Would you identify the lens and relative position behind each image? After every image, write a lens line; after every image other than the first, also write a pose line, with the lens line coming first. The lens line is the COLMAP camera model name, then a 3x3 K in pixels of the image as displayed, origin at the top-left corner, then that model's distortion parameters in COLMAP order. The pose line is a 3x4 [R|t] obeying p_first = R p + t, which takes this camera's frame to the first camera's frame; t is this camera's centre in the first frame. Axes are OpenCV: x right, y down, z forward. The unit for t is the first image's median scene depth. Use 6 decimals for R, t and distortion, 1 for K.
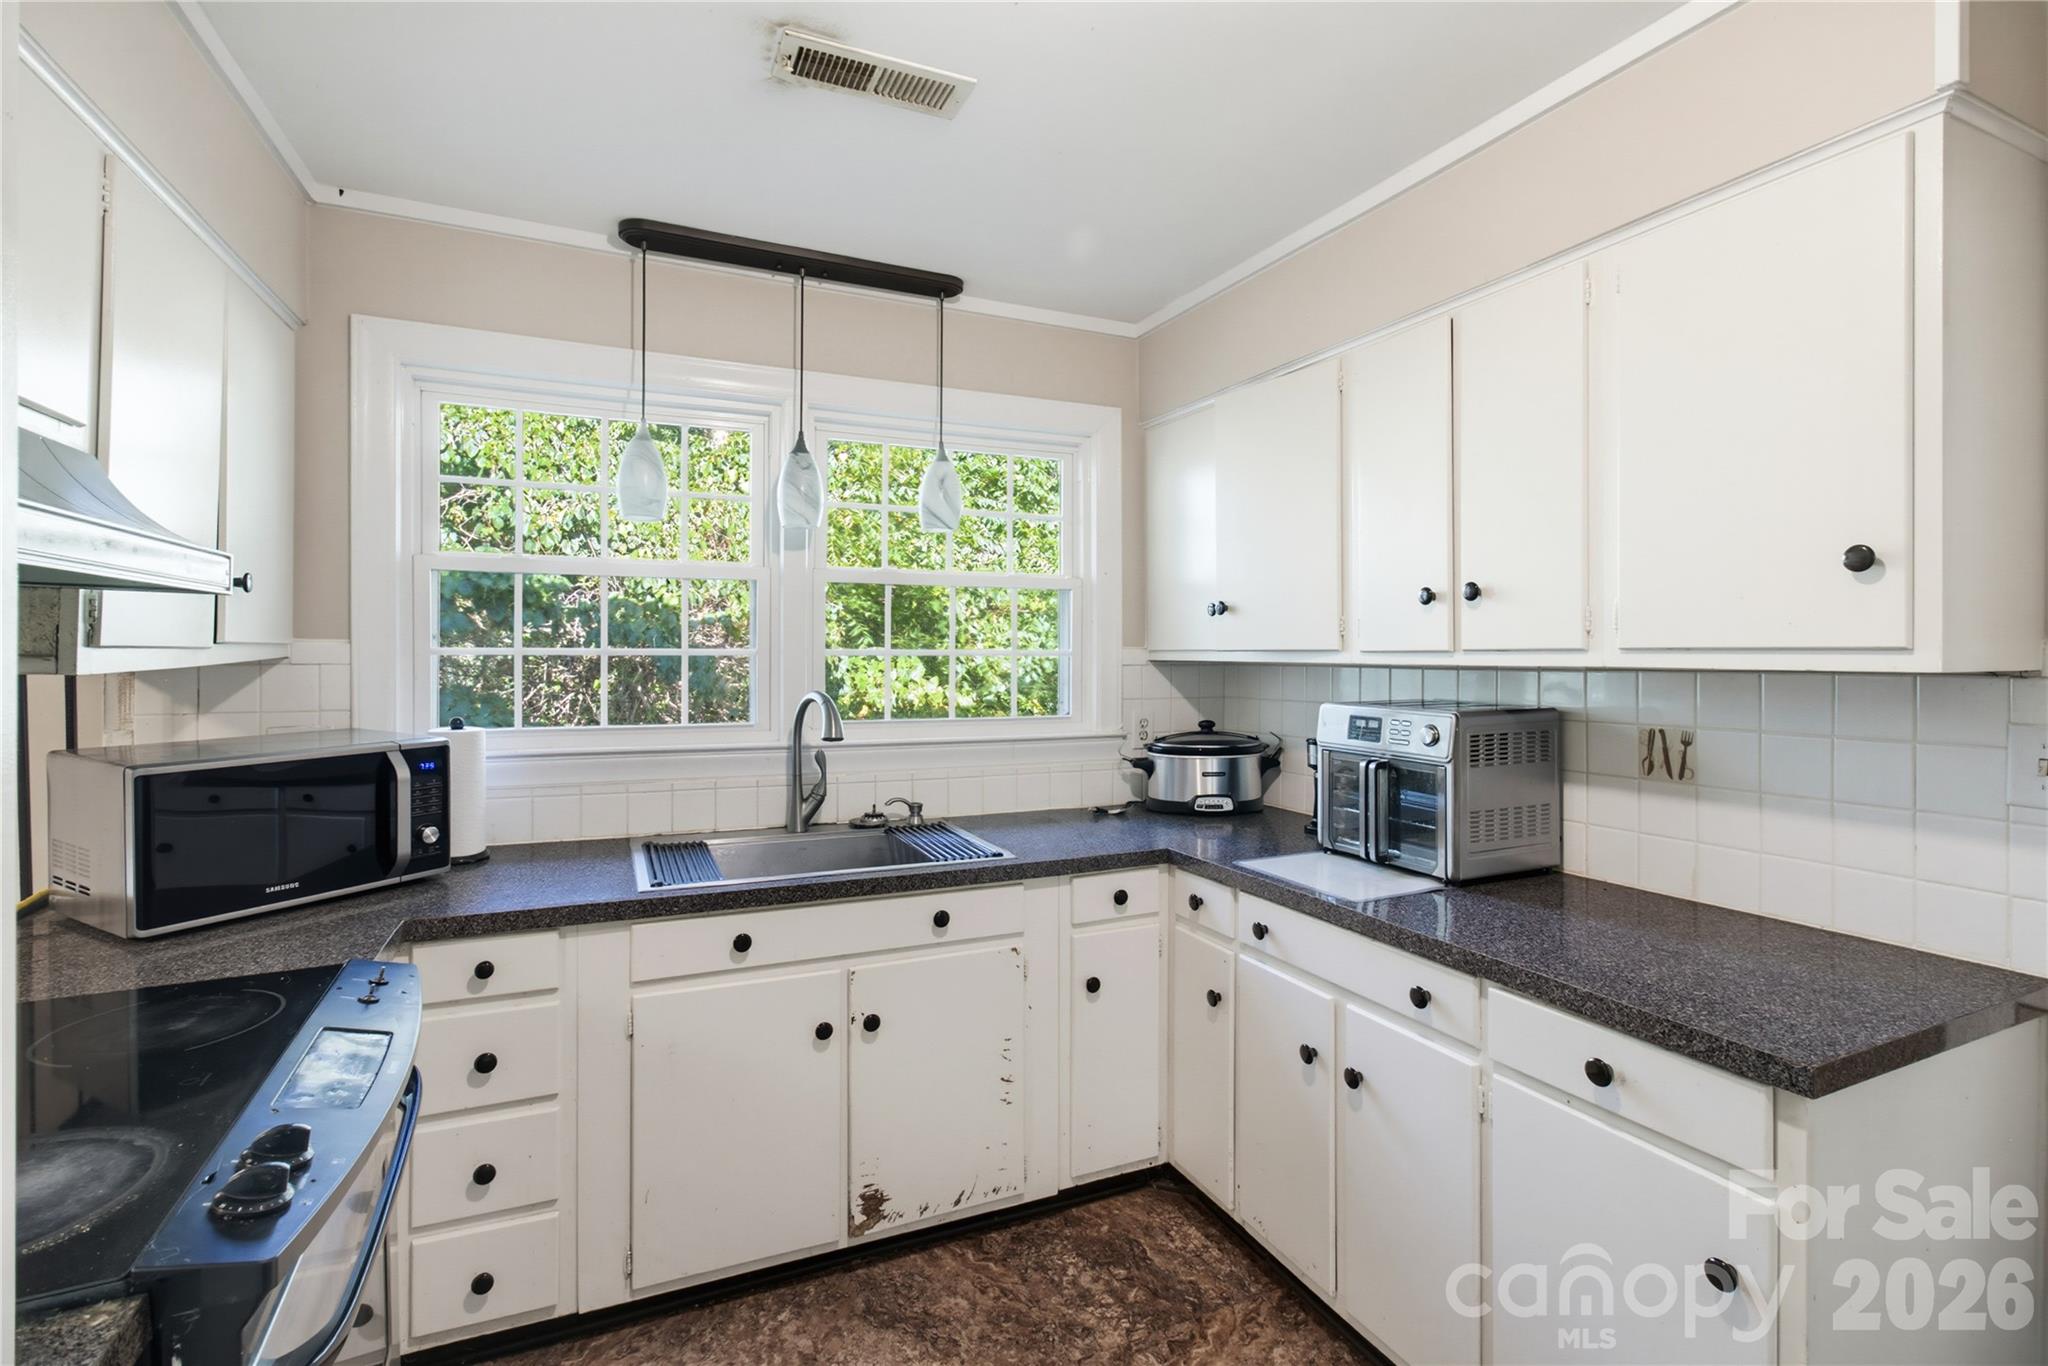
lens RADIAL K [[962.5, 0, 1029.6], [0, 962.5, 659.3], [0, 0, 1]] dist [-0.006719, 0.001906]
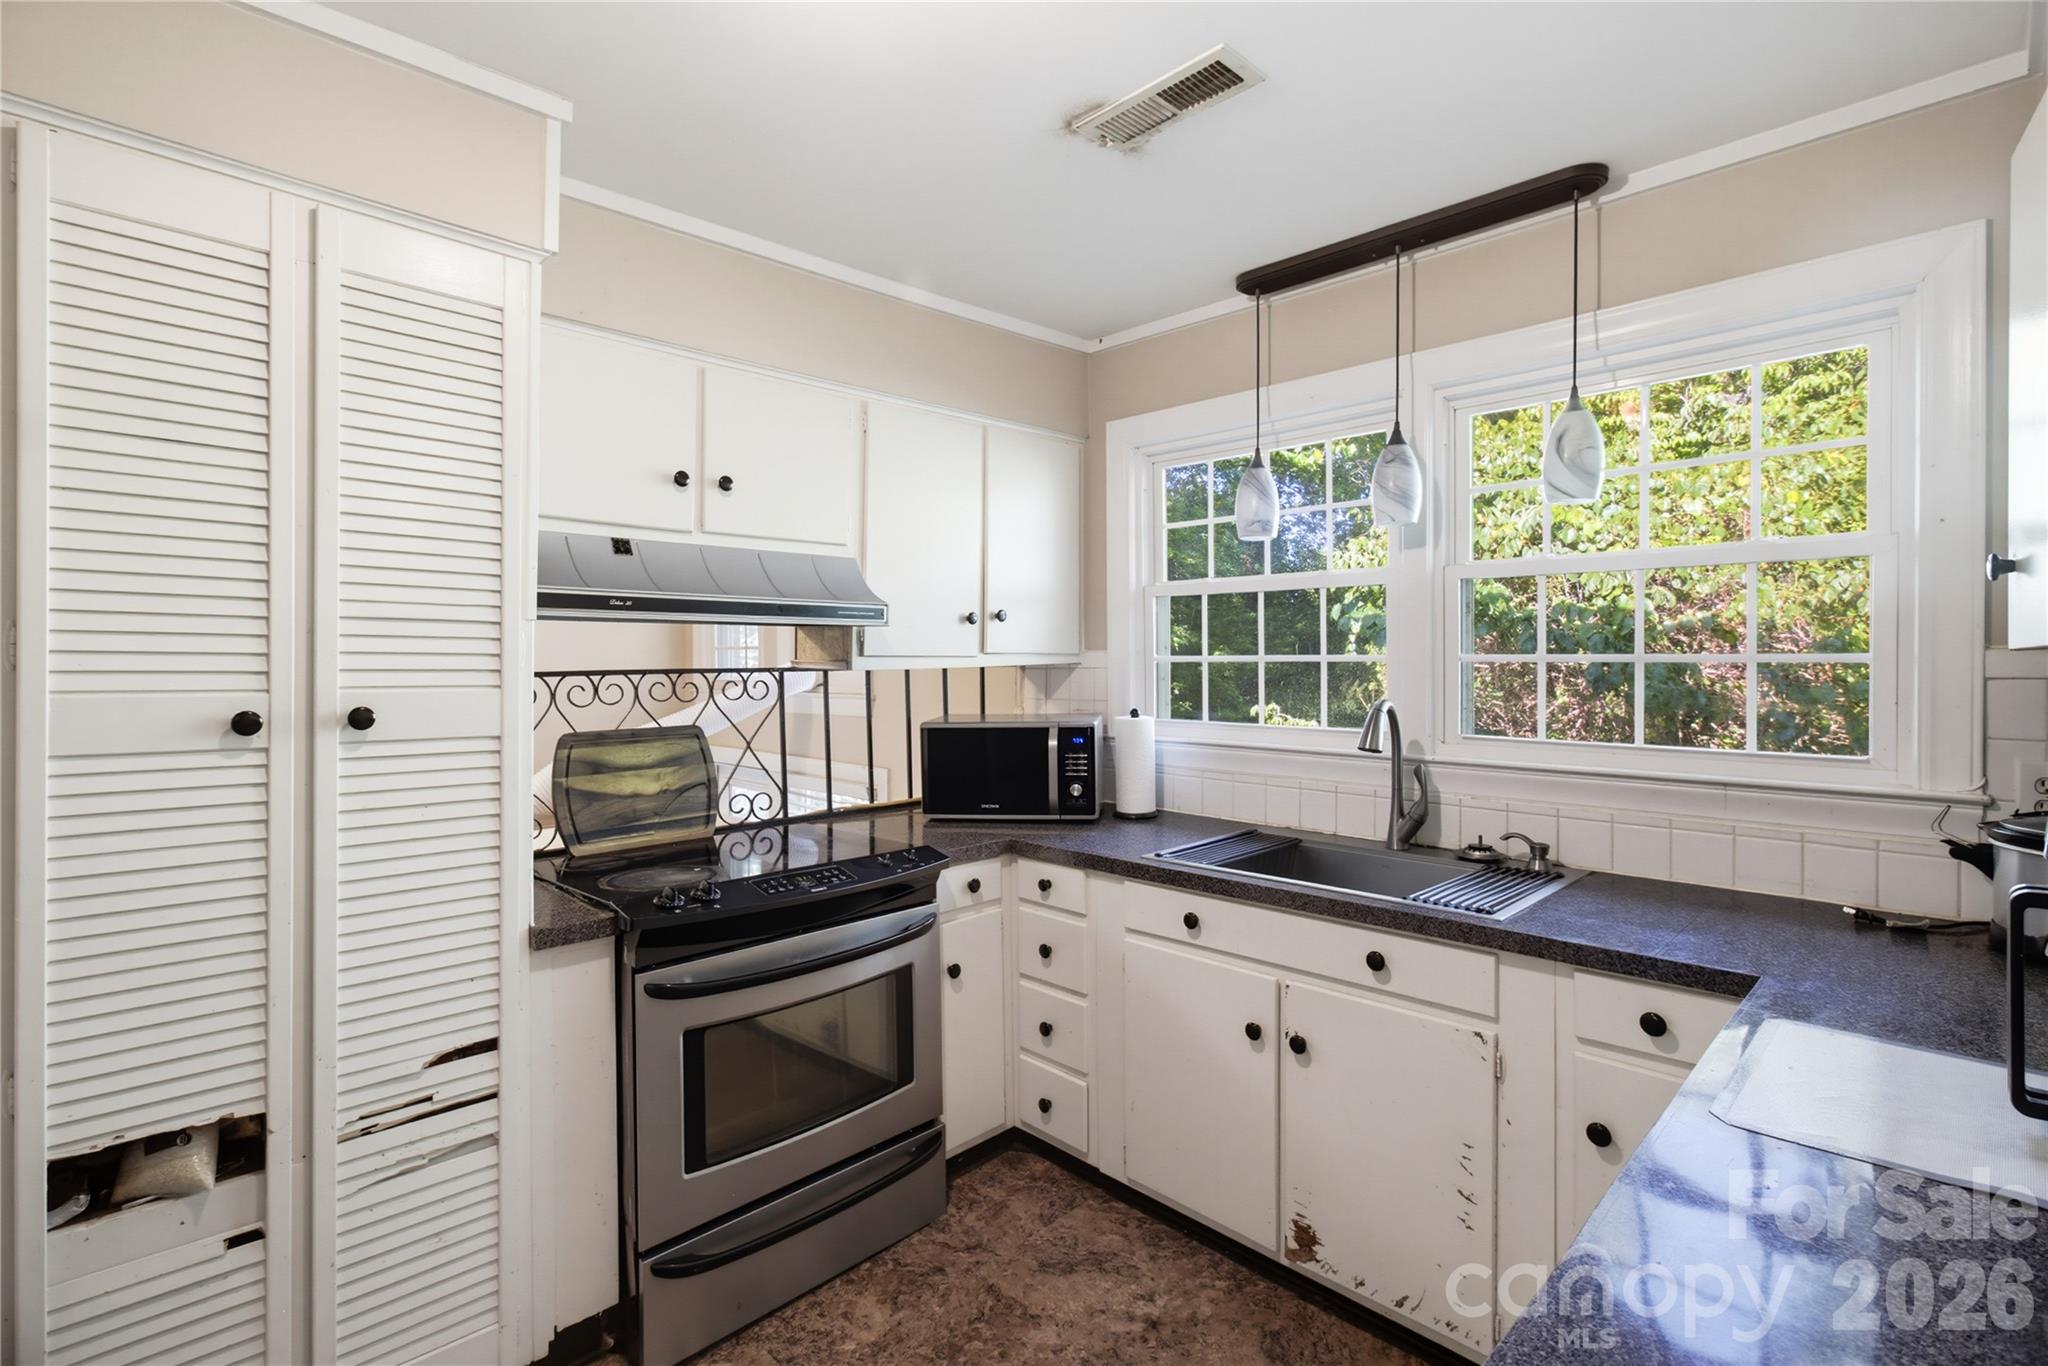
lens RADIAL K [[962.5, 0, 1020.6], [0, 962.5, 674.6], [0, 0, 1]] dist [-0.006719, 0.001906]
pose [[0.338931, 0.009502, -0.940763, 0.615485], [-0.006437, 0.999949, 0.007781, 0.004963], [0.940789, 0.003419, 0.338975, 0.403228]]
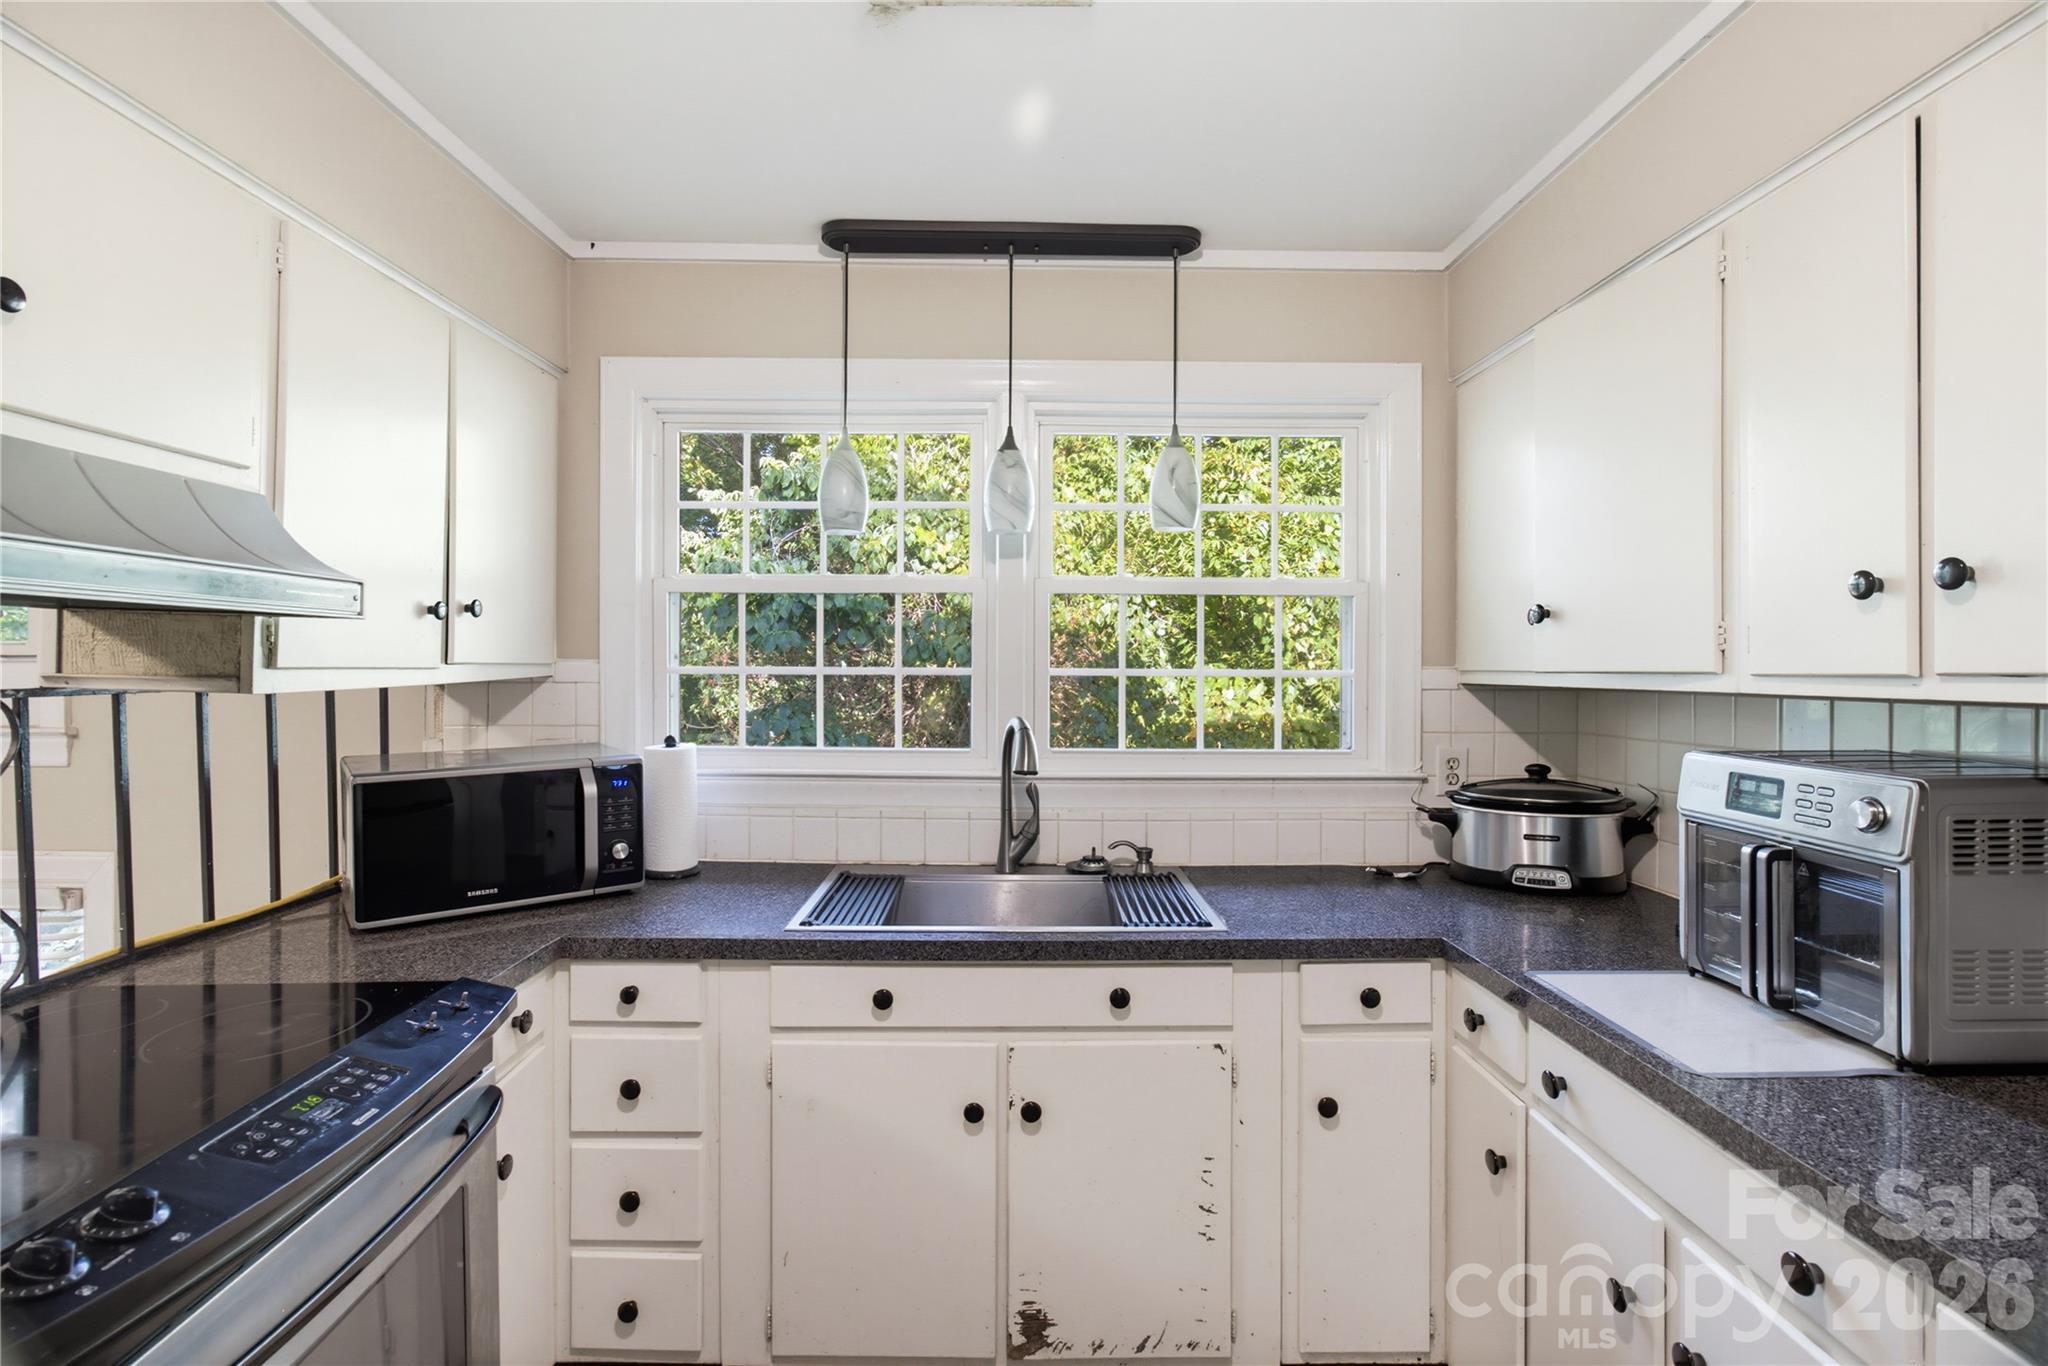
lens RADIAL K [[962.5, 0, 1013.7], [0, 962.5, 670.7], [0, 0, 1]] dist [-0.006719, 0.001906]
pose [[0.912877, 0.002718, -0.408227, 0.160408], [-0.004681, 0.999982, -0.003809, -0.006230], [0.408209, 0.005388, 0.912873, 0.213281]]
